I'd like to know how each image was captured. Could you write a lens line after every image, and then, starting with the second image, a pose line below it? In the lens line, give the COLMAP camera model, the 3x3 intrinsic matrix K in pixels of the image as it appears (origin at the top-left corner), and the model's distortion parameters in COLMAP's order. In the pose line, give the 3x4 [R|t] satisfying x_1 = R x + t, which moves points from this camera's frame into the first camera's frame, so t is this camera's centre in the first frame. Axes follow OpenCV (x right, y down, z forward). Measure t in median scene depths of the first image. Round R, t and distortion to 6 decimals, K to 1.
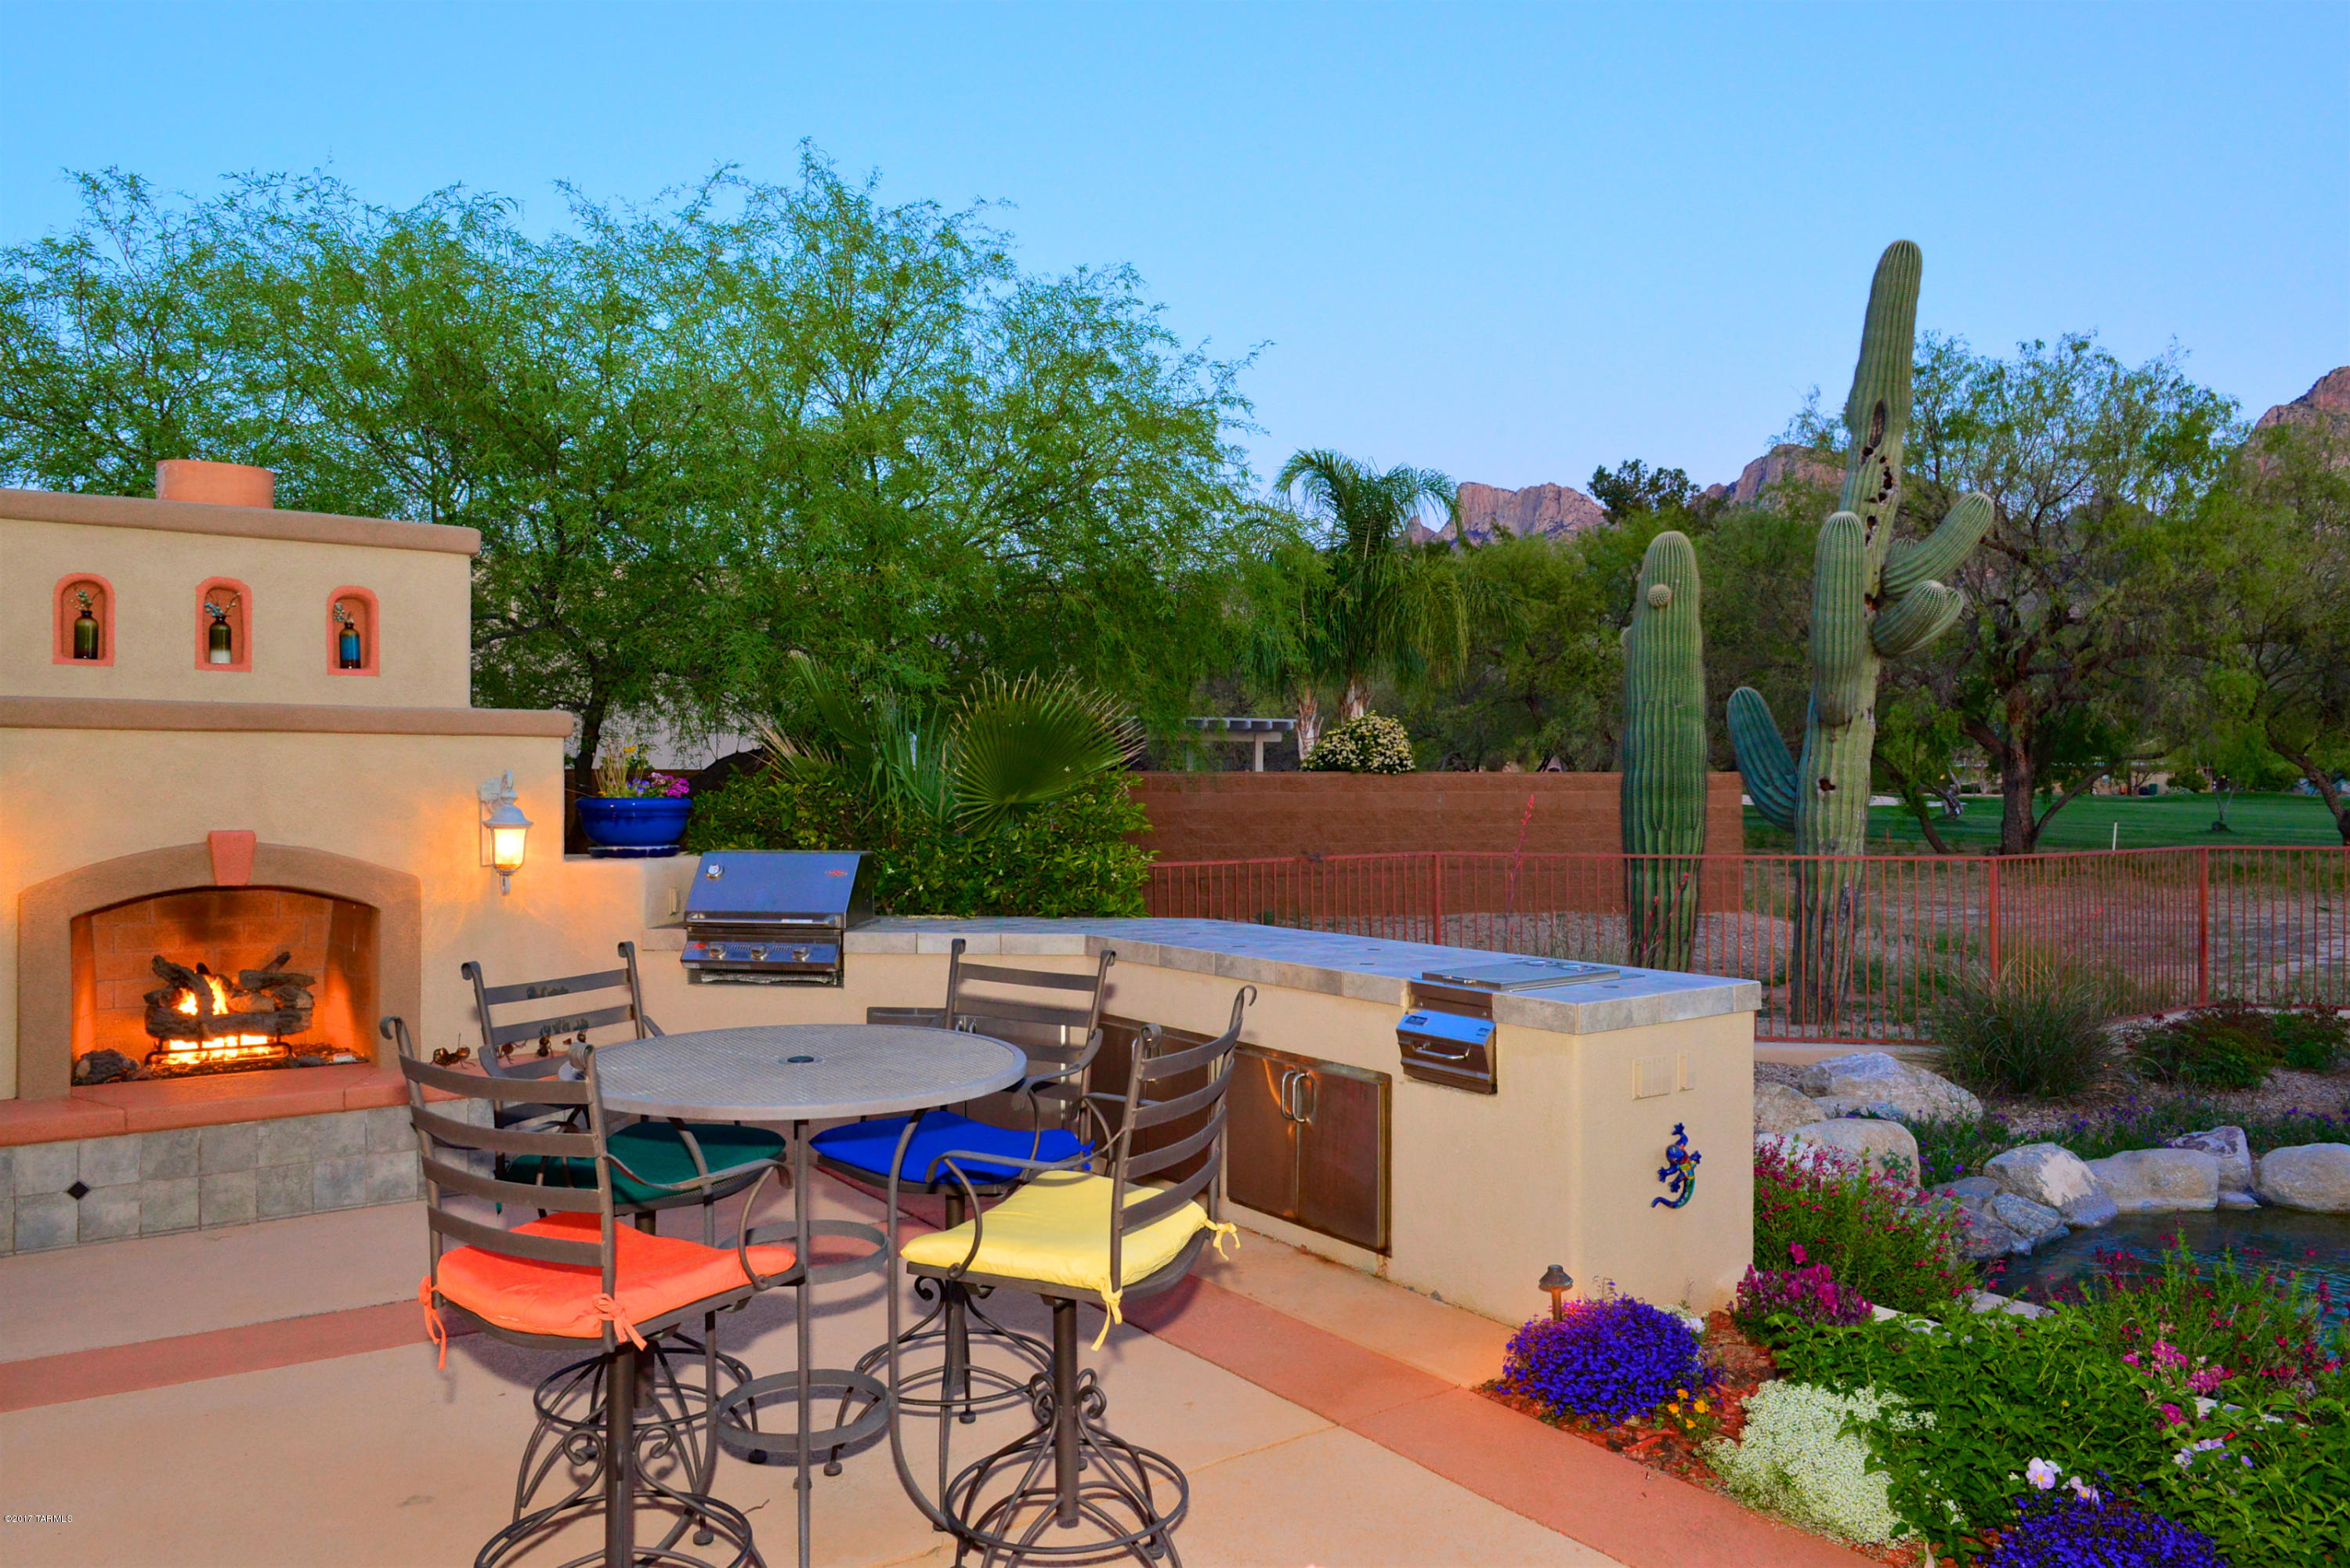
lens RADIAL K [[1593.4, 0, 1175.0], [0, 1593.4, 784.0], [0, 0, 1]] dist [-0.003263, -0.001137]
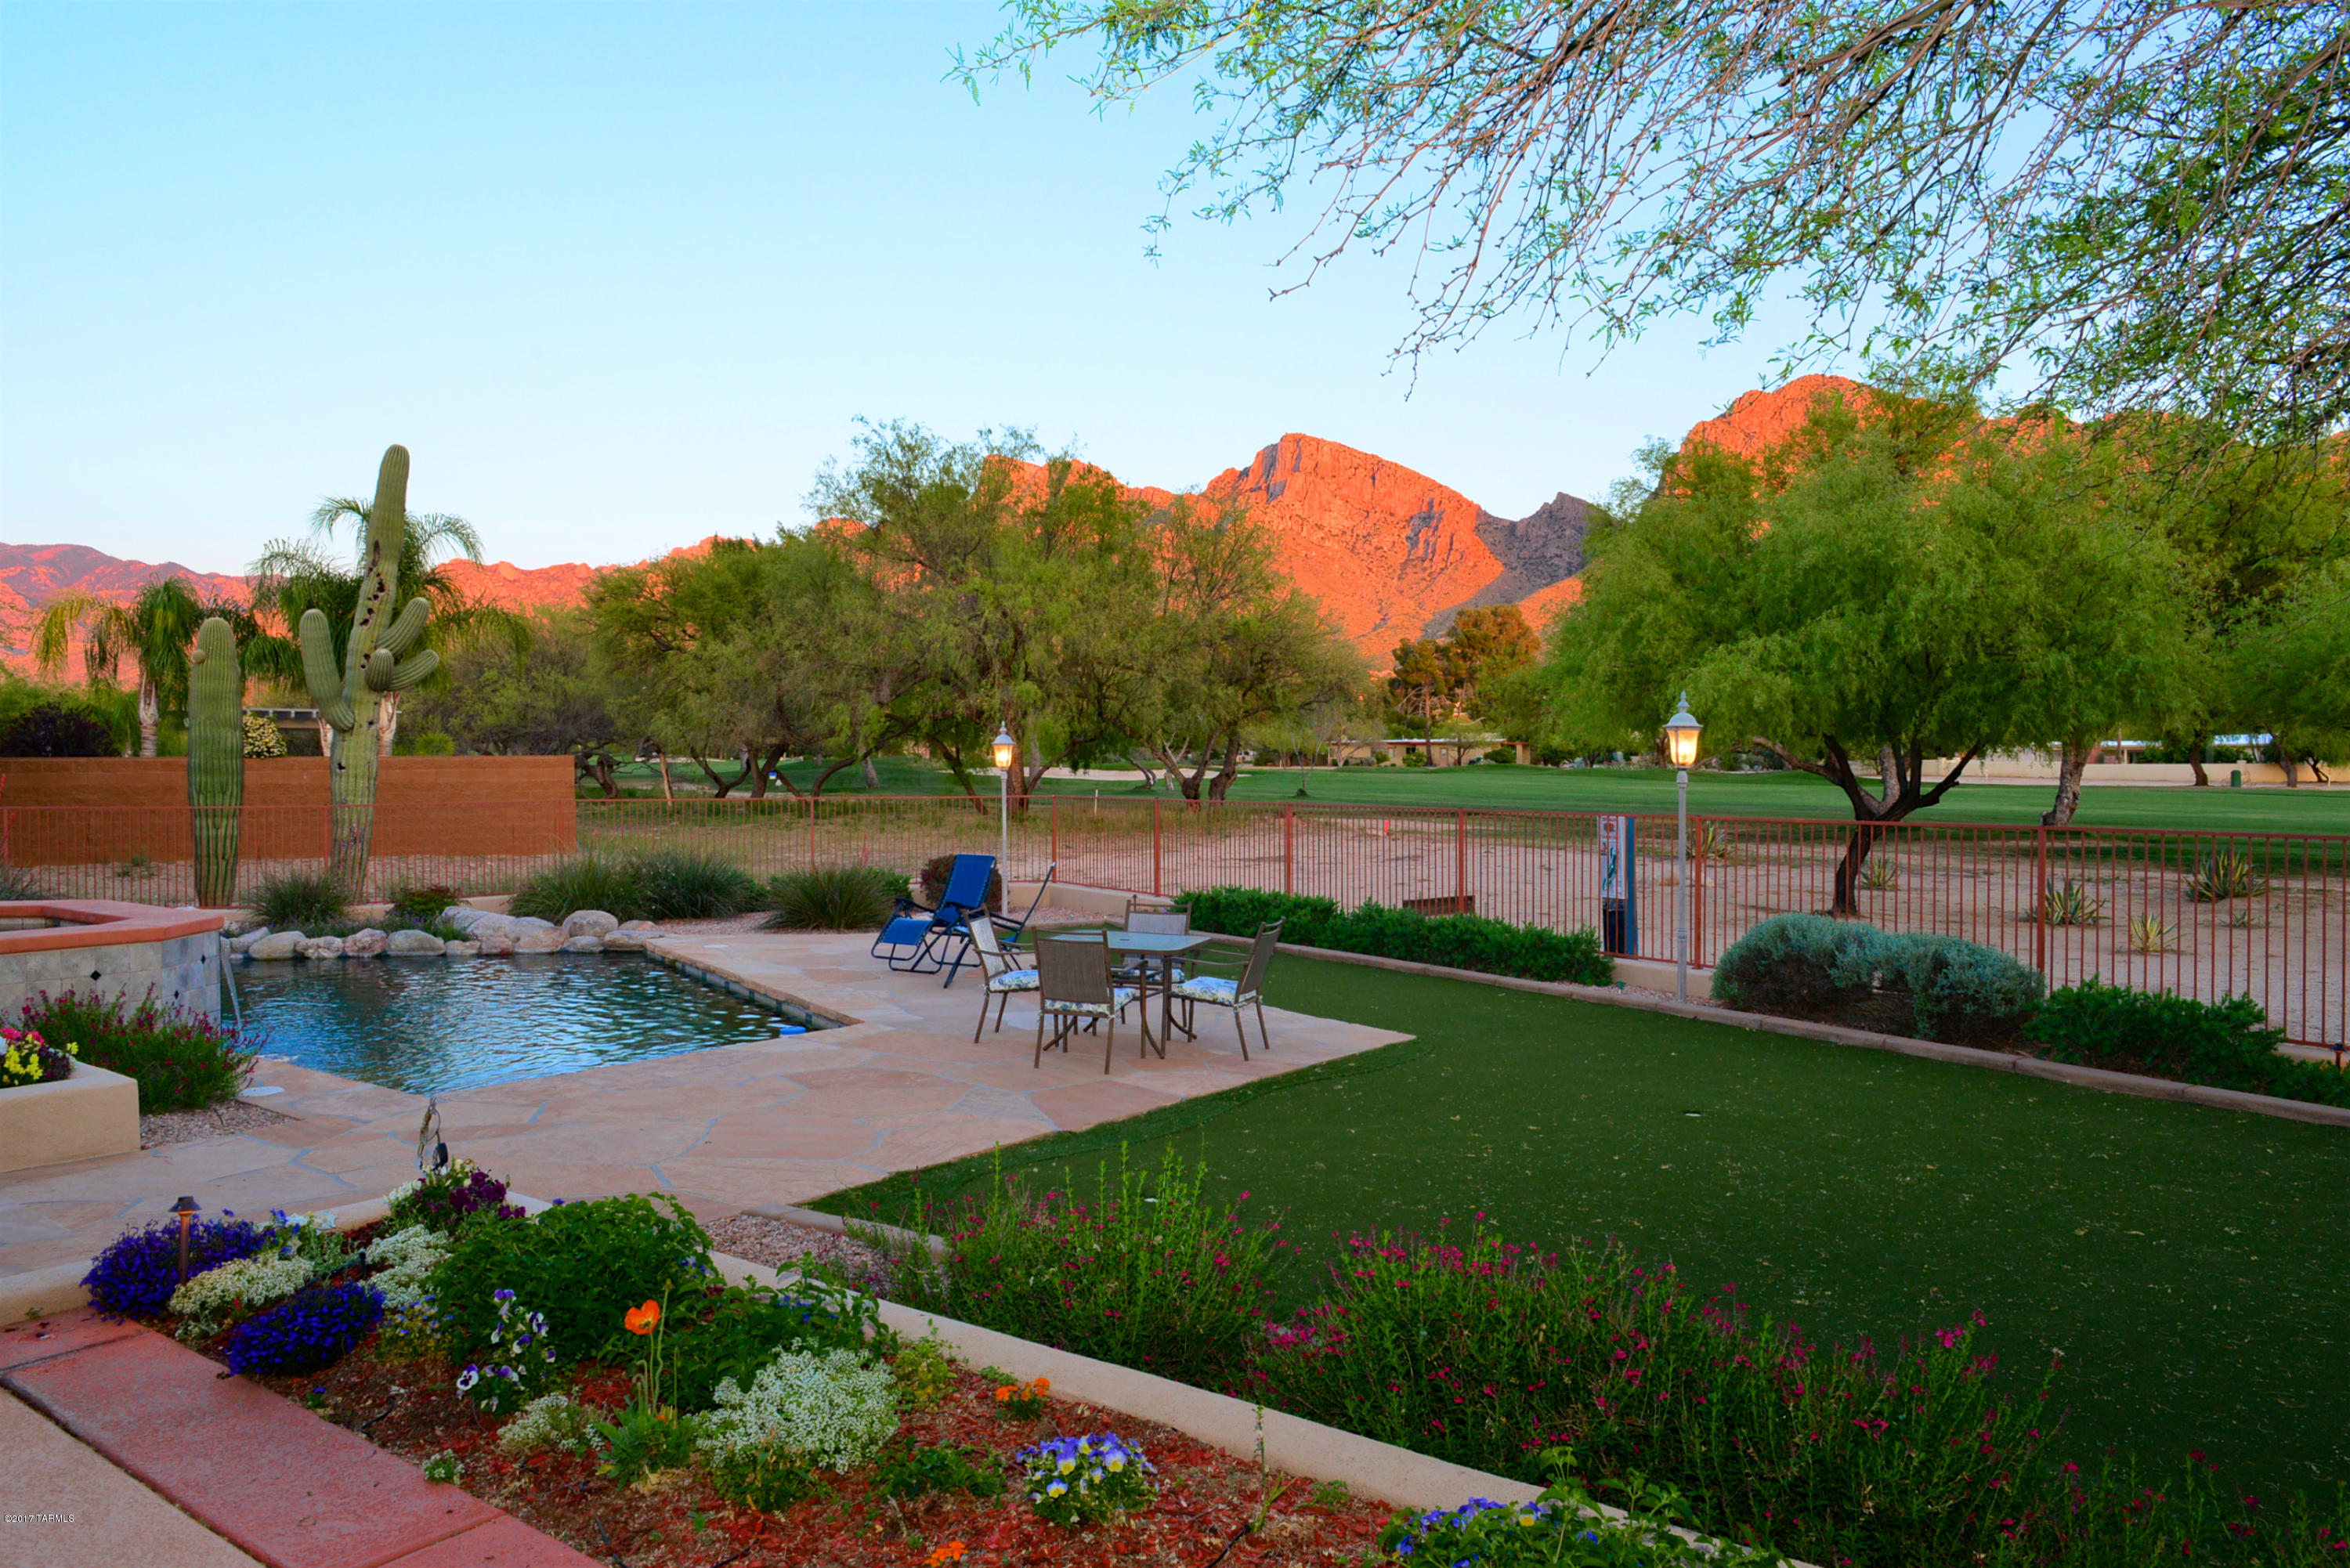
lens RADIAL K [[1629.1, 0, 1175.0], [0, 1629.1, 784.0], [0, 0, 1]] dist [-0.007120, -0.004416]
pose [[0.959707, -0.008797, 0.280865, 0.509406], [0.004602, 0.999868, 0.015591, -0.002315], [-0.280965, -0.013670, 0.959621, -0.599518]]
